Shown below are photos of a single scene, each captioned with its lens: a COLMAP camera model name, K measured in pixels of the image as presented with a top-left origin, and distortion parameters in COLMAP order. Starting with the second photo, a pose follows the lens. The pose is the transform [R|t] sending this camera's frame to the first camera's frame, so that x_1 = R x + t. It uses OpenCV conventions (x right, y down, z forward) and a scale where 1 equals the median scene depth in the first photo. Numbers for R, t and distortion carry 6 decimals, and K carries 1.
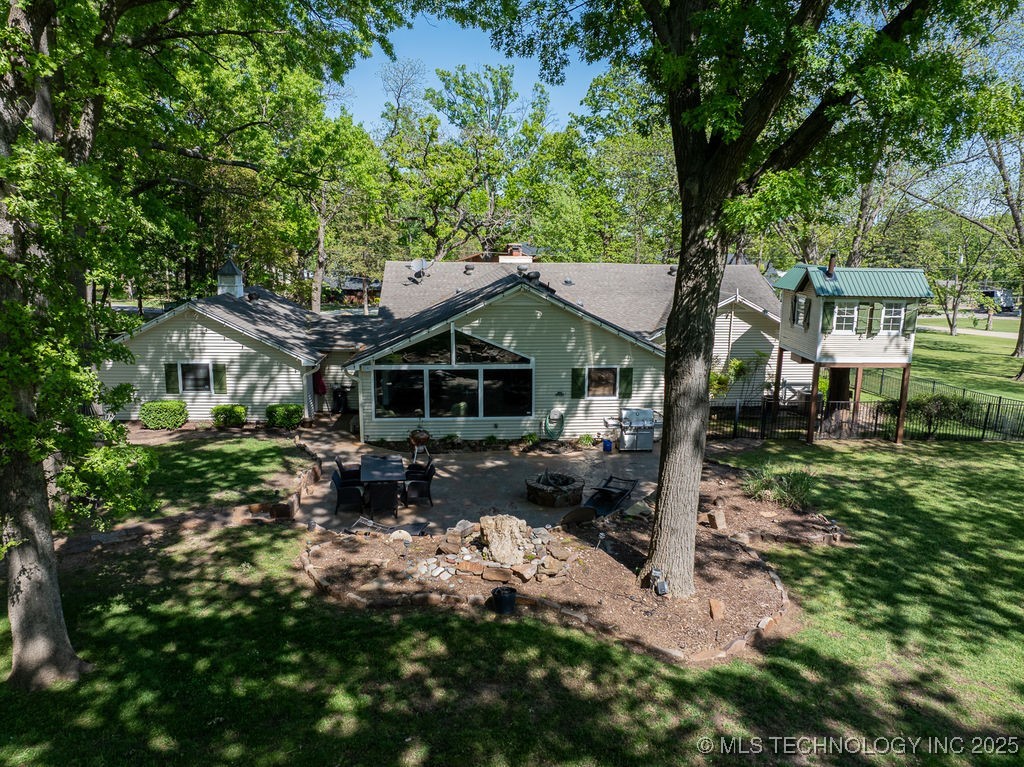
lens RADIAL K [[734.4, 0, 512.0], [0, 734.4, 383.5], [0, 0, 1]] dist [-0.037280, 0.005496]
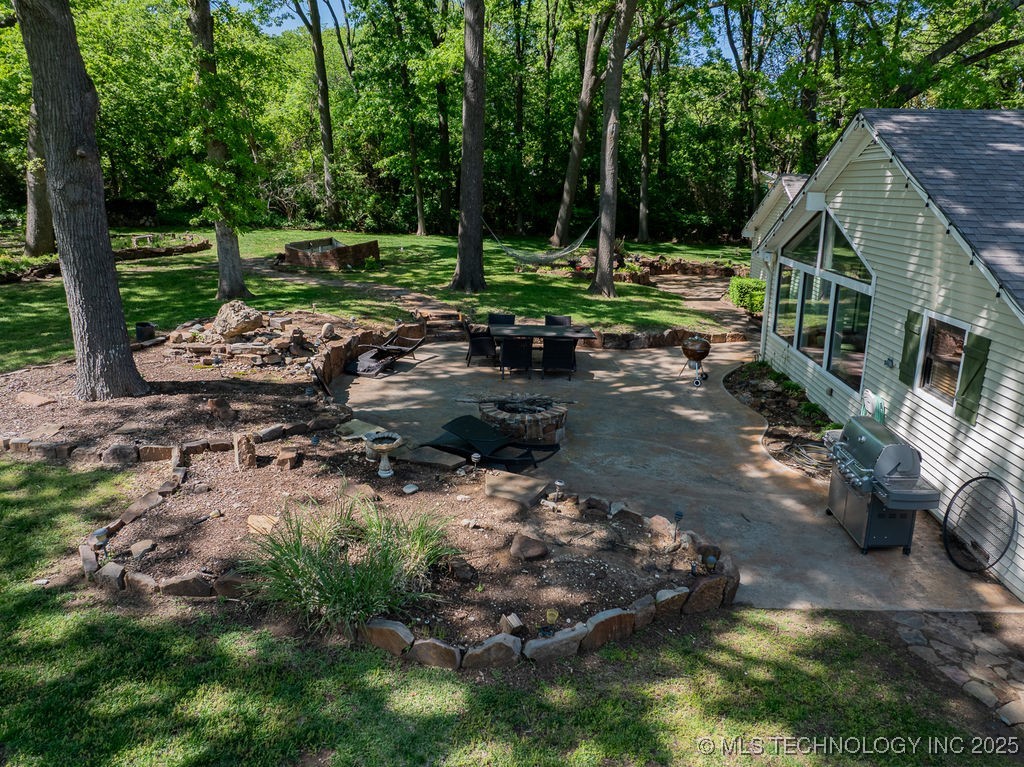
lens RADIAL K [[734.4, 0, 512.0], [0, 734.4, 383.5], [0, 0, 1]] dist [-0.037280, 0.005496]
pose [[-0.150911, 0.261939, -0.953212, 0.608321], [-0.202121, 0.935709, 0.289128, -0.065494], [0.967664, 0.236296, -0.088265, 0.947298]]
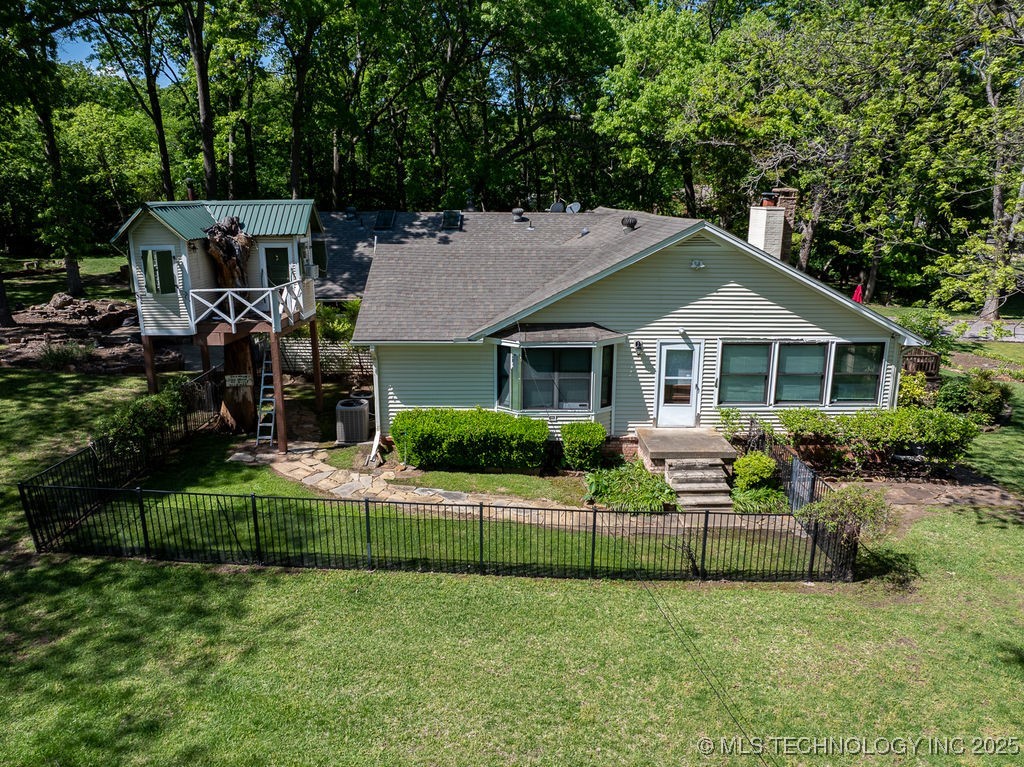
lens RADIAL K [[734.4, 0, 512.0], [0, 734.4, 383.5], [0, 0, 1]] dist [-0.037280, 0.005496]
pose [[-0.064563, 0.245598, -0.967219, 1.408886], [-0.197151, 0.946999, 0.253624, -0.273329], [0.978245, 0.207063, -0.012721, 1.585167]]
